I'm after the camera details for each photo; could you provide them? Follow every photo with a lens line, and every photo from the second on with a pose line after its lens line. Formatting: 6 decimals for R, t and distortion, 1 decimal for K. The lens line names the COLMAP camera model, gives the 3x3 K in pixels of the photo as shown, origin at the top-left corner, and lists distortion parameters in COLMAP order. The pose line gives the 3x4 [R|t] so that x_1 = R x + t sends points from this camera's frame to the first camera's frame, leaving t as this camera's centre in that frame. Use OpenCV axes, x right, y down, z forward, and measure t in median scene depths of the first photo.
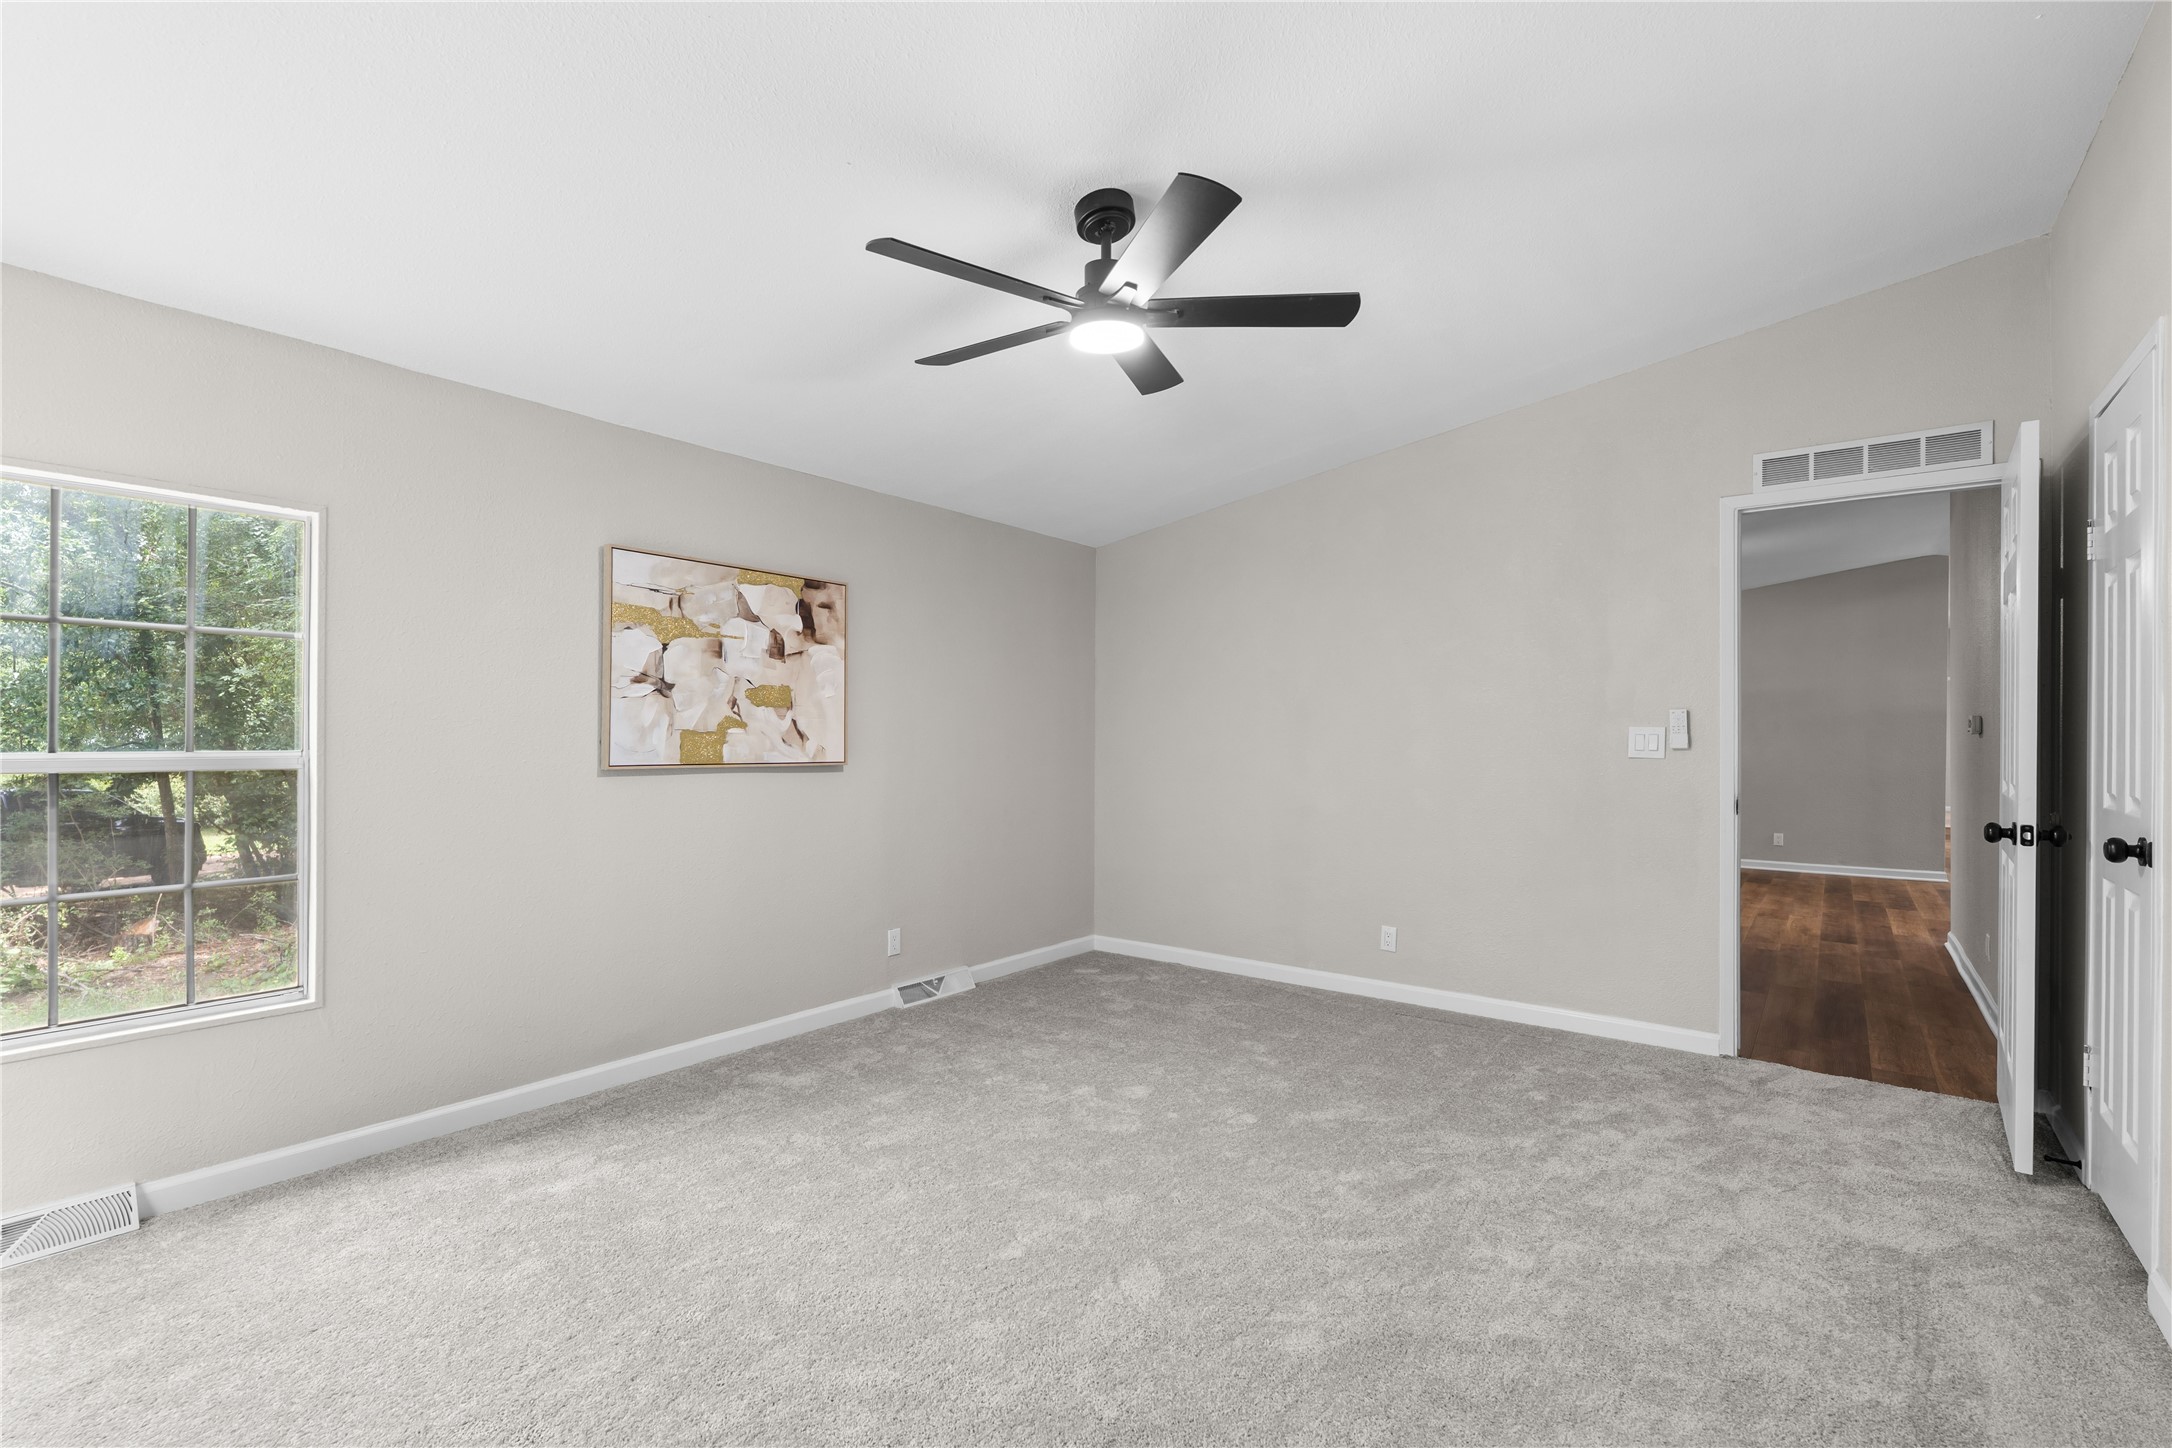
lens RADIAL K [[982.0, 0, 1086.0], [0, 982.0, 724.0], [0, 0, 1]] dist [-0.000112, -0.000439]
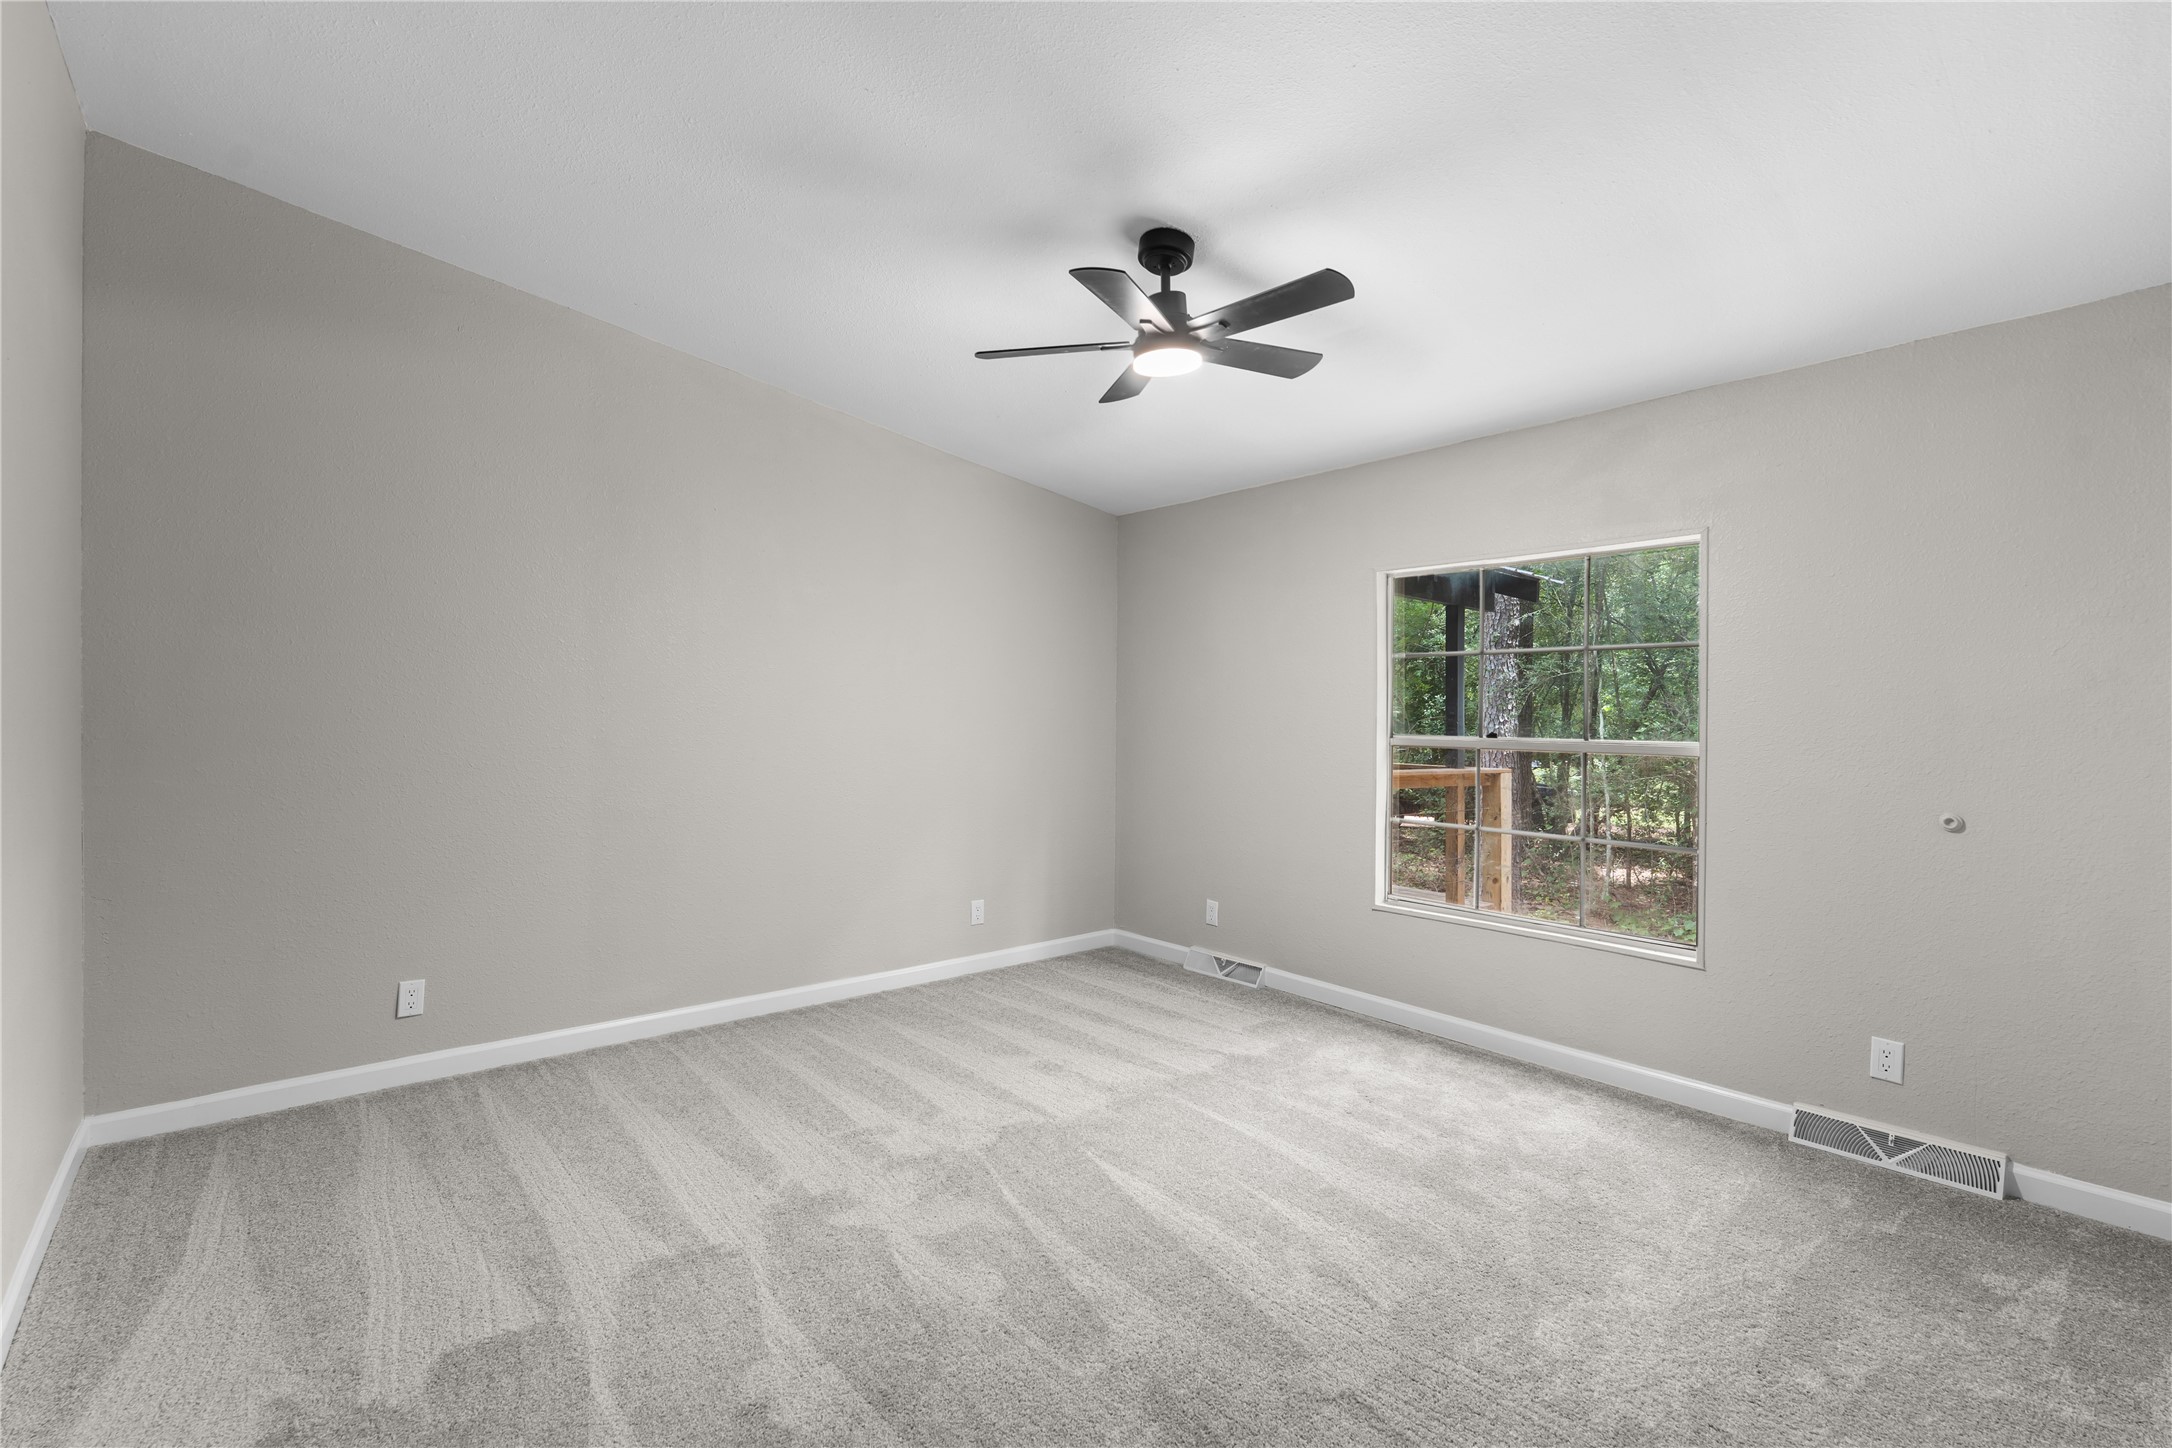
lens RADIAL K [[982.0, 0, 1086.0], [0, 982.0, 724.0], [0, 0, 1]] dist [-0.000112, -0.000439]
pose [[-0.225208, 0.010434, -0.974255, 0.491034], [0.004518, 0.999943, 0.009665, -0.008220], [0.974300, -0.002225, -0.225242, 0.560843]]
